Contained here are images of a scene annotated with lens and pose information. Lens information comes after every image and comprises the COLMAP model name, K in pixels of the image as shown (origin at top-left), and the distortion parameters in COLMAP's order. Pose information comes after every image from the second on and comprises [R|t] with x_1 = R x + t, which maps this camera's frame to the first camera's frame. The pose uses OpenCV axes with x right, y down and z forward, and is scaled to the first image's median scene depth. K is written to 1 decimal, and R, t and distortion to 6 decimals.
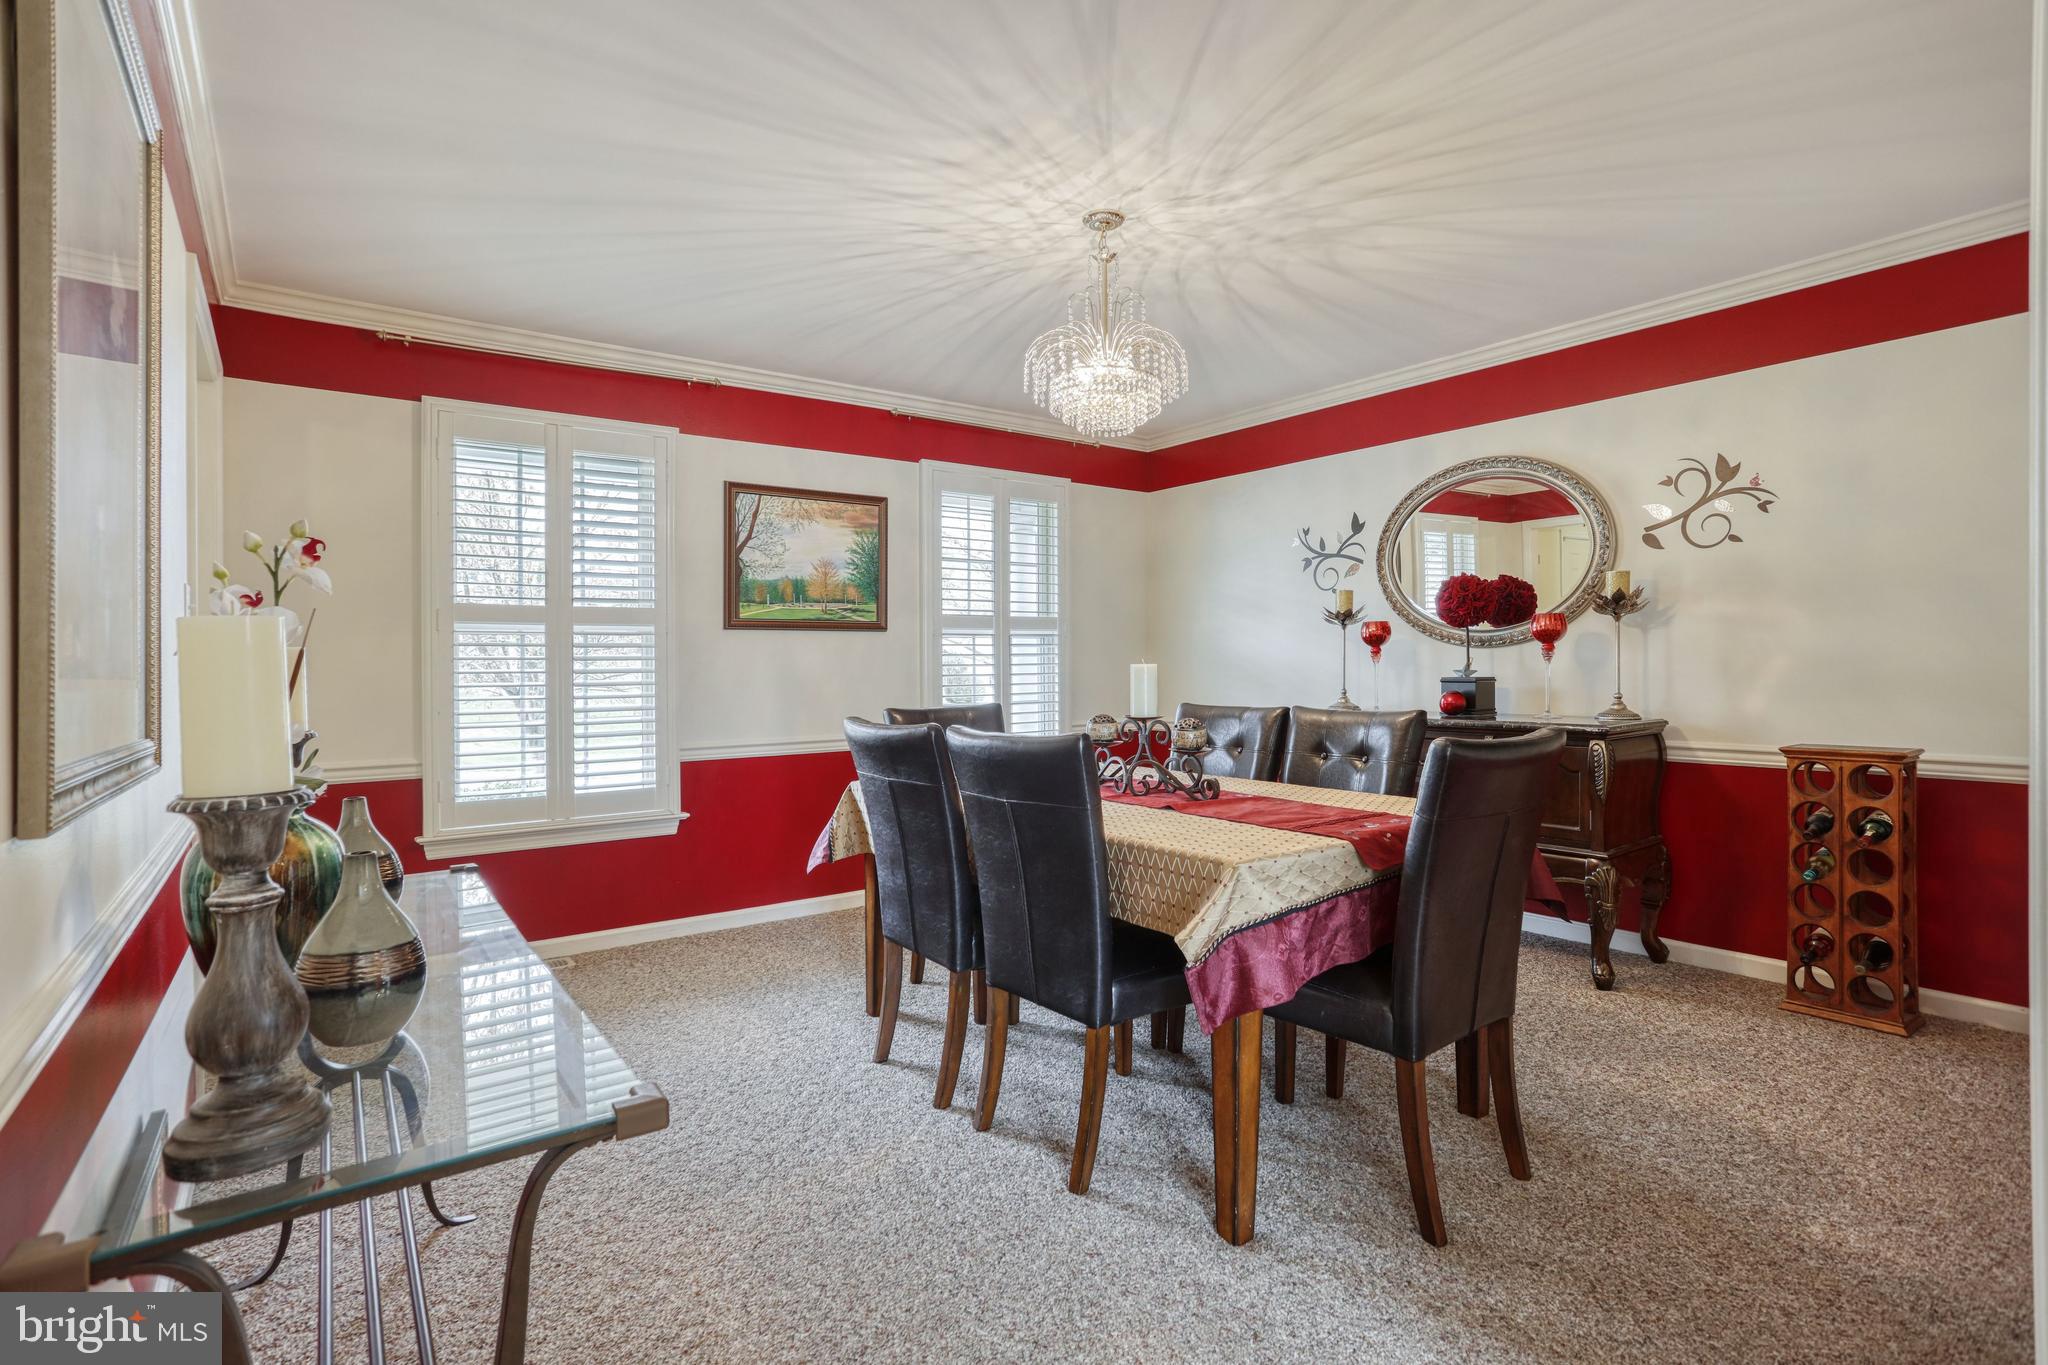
lens RADIAL K [[980.3, 0, 1027.9], [0, 980.3, 653.6], [0, 0, 1]] dist [-0.063599, 0.027267]
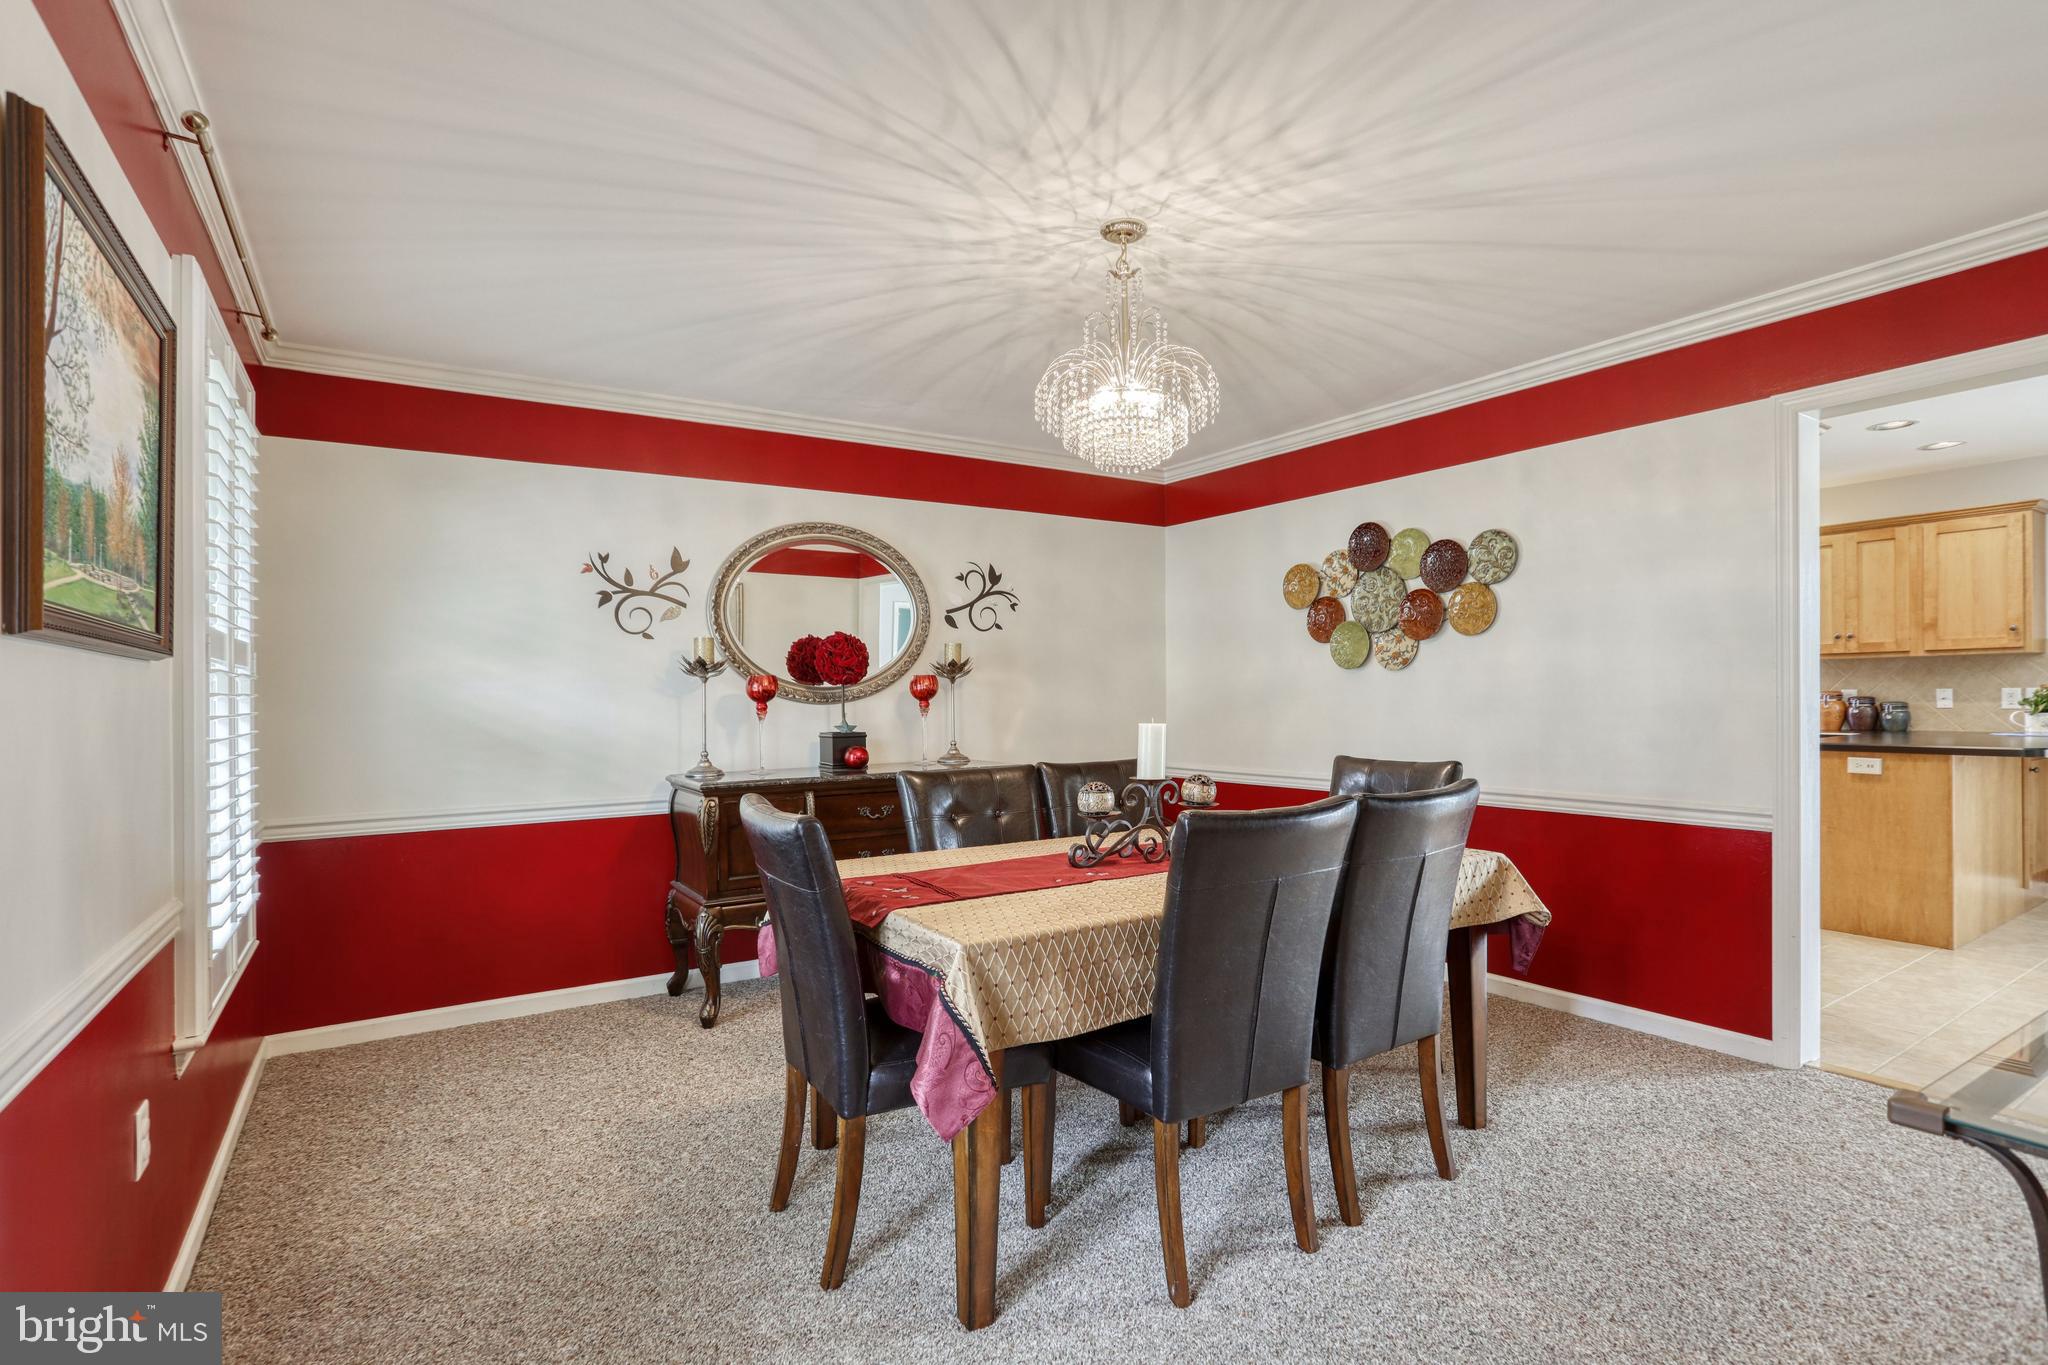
lens RADIAL K [[967.6, 0, 1020.0], [0, 967.6, 668.8], [0, 0, 1]] dist [-0.069631, 0.027604]
pose [[0.088457, 0.038509, 0.995335, -0.574331], [0.002164, 0.999243, -0.038853, -0.003549], [-0.996078, 0.005590, 0.088307, 0.731368]]
